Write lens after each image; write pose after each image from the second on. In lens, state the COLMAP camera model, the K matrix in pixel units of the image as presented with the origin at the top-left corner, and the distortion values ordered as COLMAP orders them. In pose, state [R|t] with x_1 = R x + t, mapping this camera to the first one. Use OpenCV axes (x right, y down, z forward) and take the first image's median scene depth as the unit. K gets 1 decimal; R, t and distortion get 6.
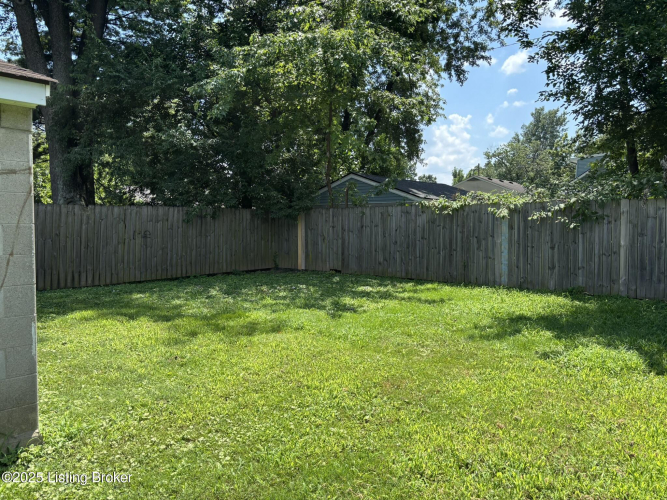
lens RADIAL K [[497.2, 0, 319.2], [0, 497.2, 252.1], [0, 0, 1]] dist [0.044699, -0.044663]
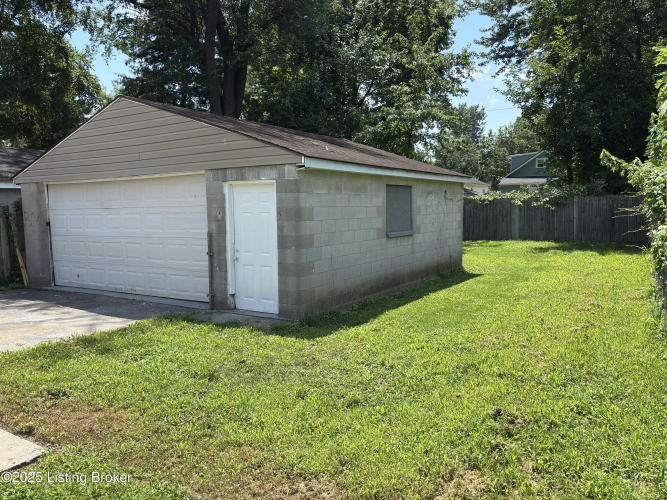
lens RADIAL K [[497.2, 0, 319.2], [0, 497.2, 252.1], [0, 0, 1]] dist [0.044699, -0.044663]
pose [[0.987686, -0.034037, 0.152704, -0.741004], [0.029492, 0.999055, 0.031930, 0.031670], [-0.153647, -0.027034, 0.987756, -0.873808]]
